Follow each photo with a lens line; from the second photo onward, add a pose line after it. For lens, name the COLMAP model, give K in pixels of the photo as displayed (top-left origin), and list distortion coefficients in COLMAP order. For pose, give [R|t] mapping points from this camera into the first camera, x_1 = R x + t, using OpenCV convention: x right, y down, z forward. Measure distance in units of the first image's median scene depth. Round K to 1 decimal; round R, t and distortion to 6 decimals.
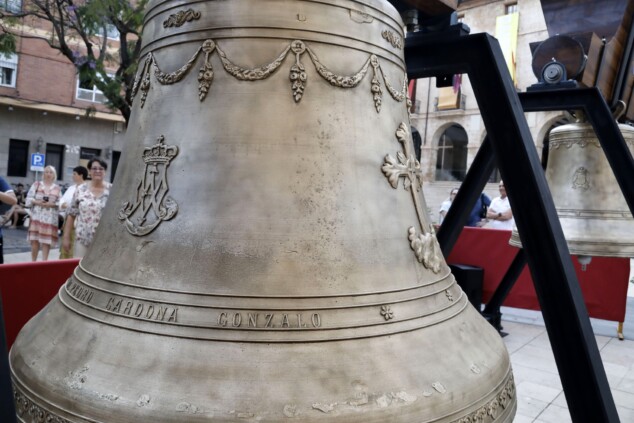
lens RADIAL K [[501.0, 0, 314.2], [0, 501.0, 220.4], [0, 0, 1]] dist [-0.156848, 0.089645]
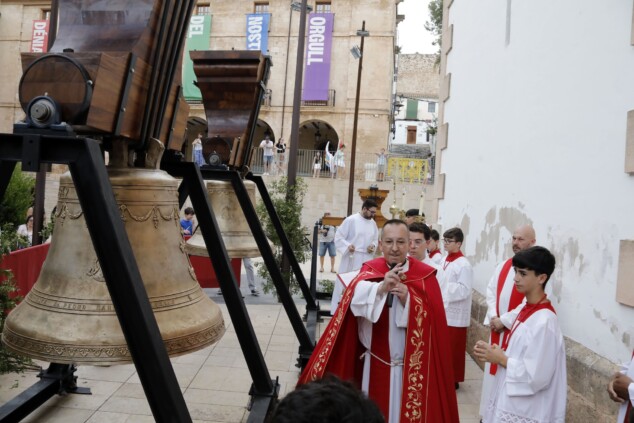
lens RADIAL K [[500.5, 0, 313.8], [0, 500.5, 220.2], [0, 0, 1]] dist [-0.159896, 0.092375]
pose [[0.749652, -0.037619, 0.660762, -1.187622], [0.018618, 0.999187, 0.035764, -0.358550], [-0.661570, -0.014508, 0.749743, -1.664689]]
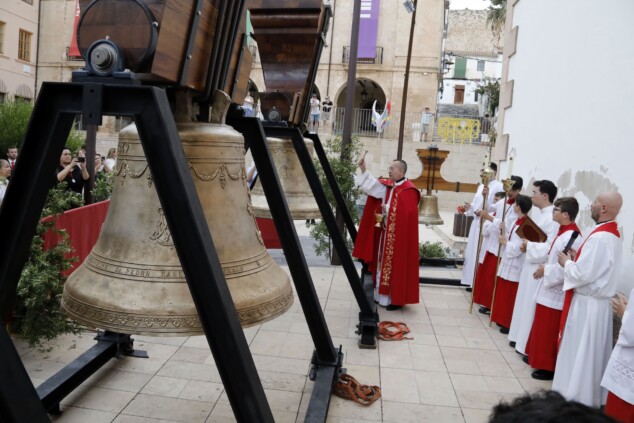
lens RADIAL K [[500.5, 0, 313.8], [0, 500.5, 220.2], [0, 0, 1]] dist [-0.159896, 0.092375]
pose [[0.802155, -0.075924, 0.592269, -1.181161], [0.009887, 0.993436, 0.113959, -0.355475], [-0.597034, -0.085557, 0.797641, -1.343753]]
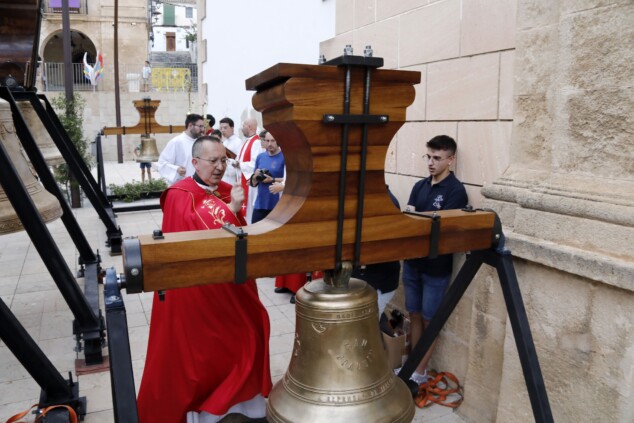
lens RADIAL K [[500.5, 0, 313.8], [0, 500.5, 220.2], [0, 0, 1]] dist [-0.159896, 0.092375]
pose [[0.374733, -0.241495, 0.895129, -2.512929], [0.059949, 0.969772, 0.236536, -0.345749], [-0.925193, -0.034976, 0.377883, -2.566387]]
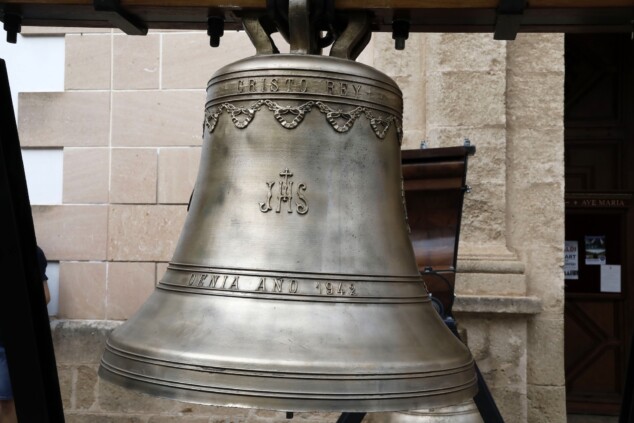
lens RADIAL K [[787.5, 0, 317.0], [0, 787.5, 211.5], [0, 0, 1]] dist [0.082650, 0.011273]
pose [[-0.560447, -0.038370, 0.827301, -3.639465], [-0.026884, 0.999243, 0.028132, -0.264514], [-0.827754, -0.006474, -0.561054, 0.703187]]
